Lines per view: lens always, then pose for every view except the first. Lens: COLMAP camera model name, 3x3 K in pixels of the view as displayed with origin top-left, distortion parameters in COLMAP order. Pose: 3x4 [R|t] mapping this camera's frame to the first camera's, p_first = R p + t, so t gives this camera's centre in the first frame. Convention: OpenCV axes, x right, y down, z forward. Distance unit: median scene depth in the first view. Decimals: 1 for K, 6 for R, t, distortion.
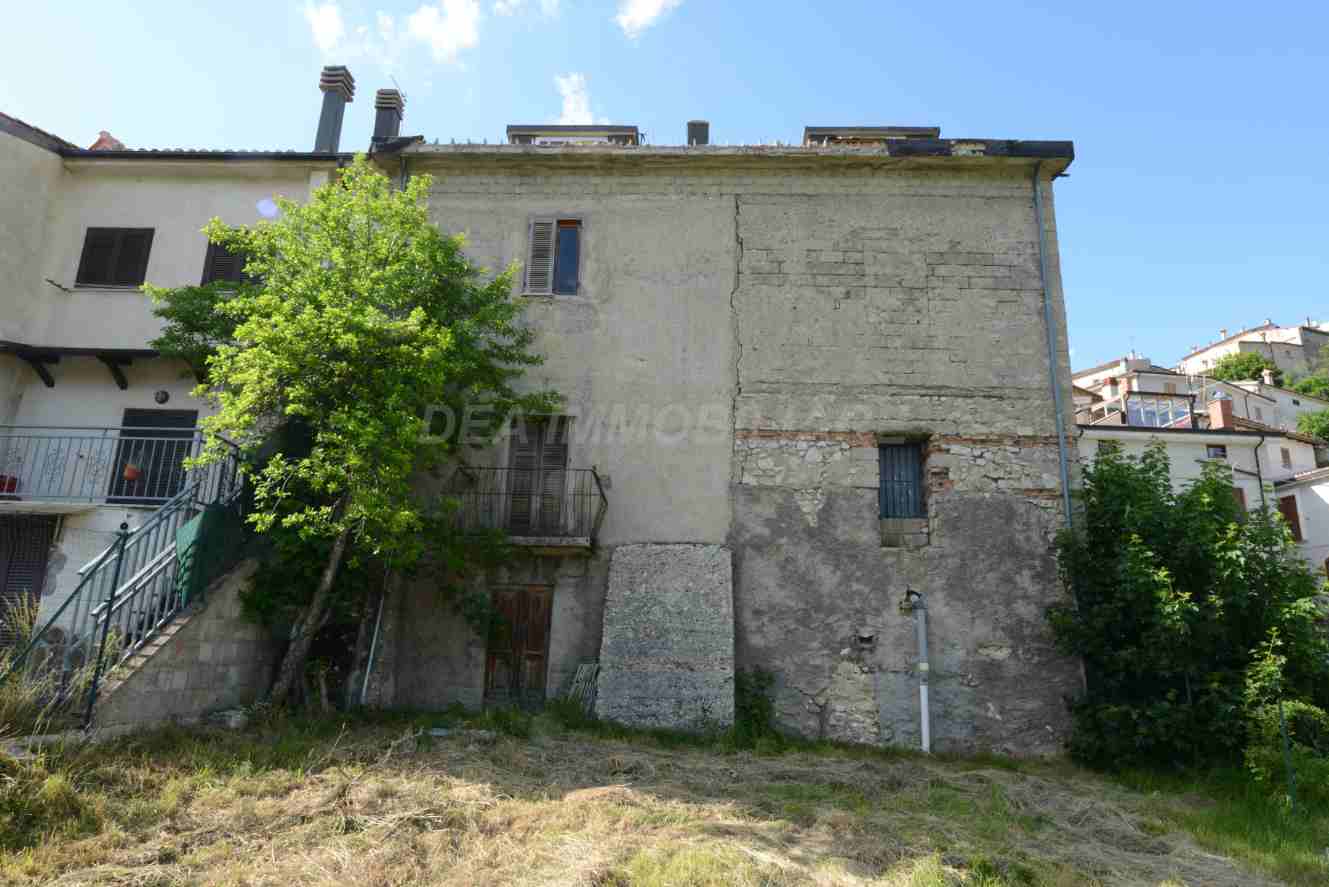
lens RADIAL K [[893.4, 0, 664.1], [0, 893.4, 440.4], [0, 0, 1]] dist [-0.008956, -0.001763]
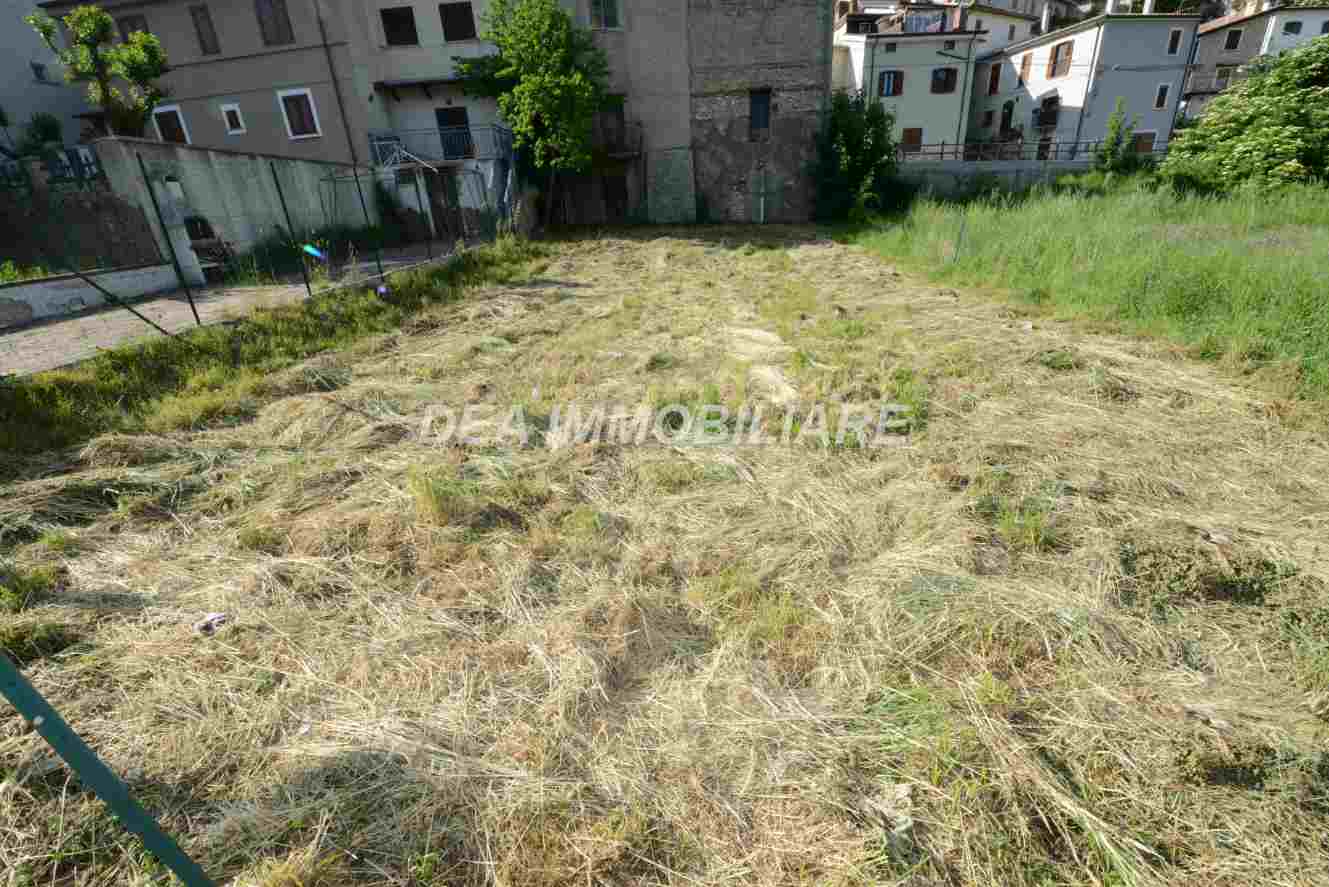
lens RADIAL K [[537.9, 0, 657.3], [0, 537.9, 443.7], [0, 0, 1]] dist [-0.019792, -0.000340]
pose [[0.995499, -0.092738, -0.019539, -0.075066], [0.084137, 0.769884, 0.632613, -0.212095], [-0.043624, -0.631410, 0.774221, -0.744236]]
